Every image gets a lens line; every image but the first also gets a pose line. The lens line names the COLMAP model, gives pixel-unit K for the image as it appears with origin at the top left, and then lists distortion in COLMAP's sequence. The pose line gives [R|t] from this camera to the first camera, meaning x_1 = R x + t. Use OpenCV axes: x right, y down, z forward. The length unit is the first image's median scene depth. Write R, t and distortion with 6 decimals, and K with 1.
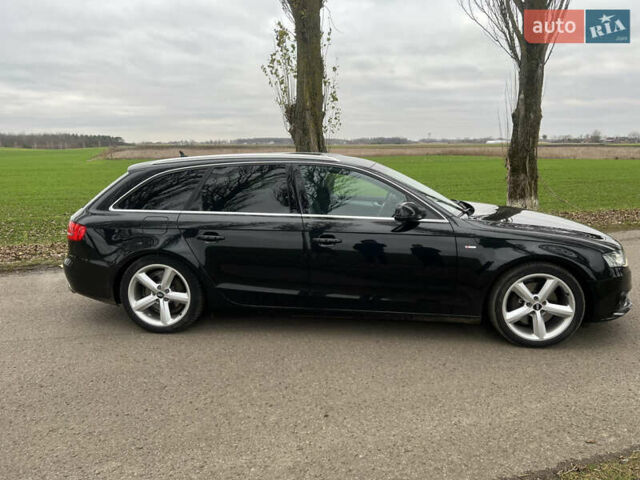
lens RADIAL K [[481.5, 0, 320.0], [0, 481.5, 240.0], [0, 0, 1]] dist [0.026634, -0.029270]
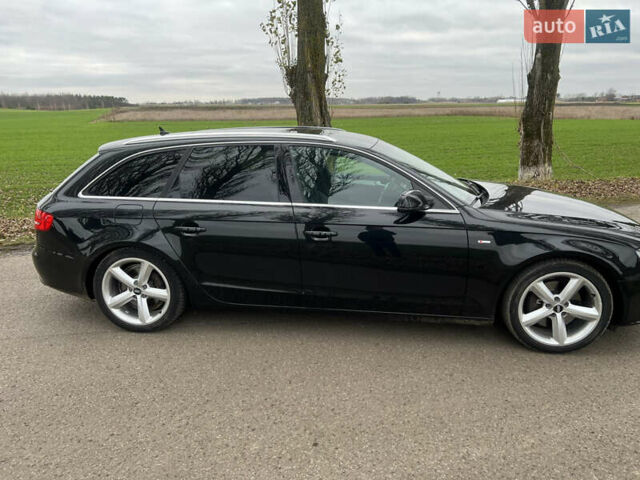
lens RADIAL K [[481.5, 0, 320.0], [0, 481.5, 240.0], [0, 0, 1]] dist [0.026634, -0.029270]
pose [[0.999903, -0.000898, -0.013876, 0.023770], [0.001986, 0.996904, 0.078603, -0.052139], [0.013763, -0.078623, 0.996809, 0.110575]]
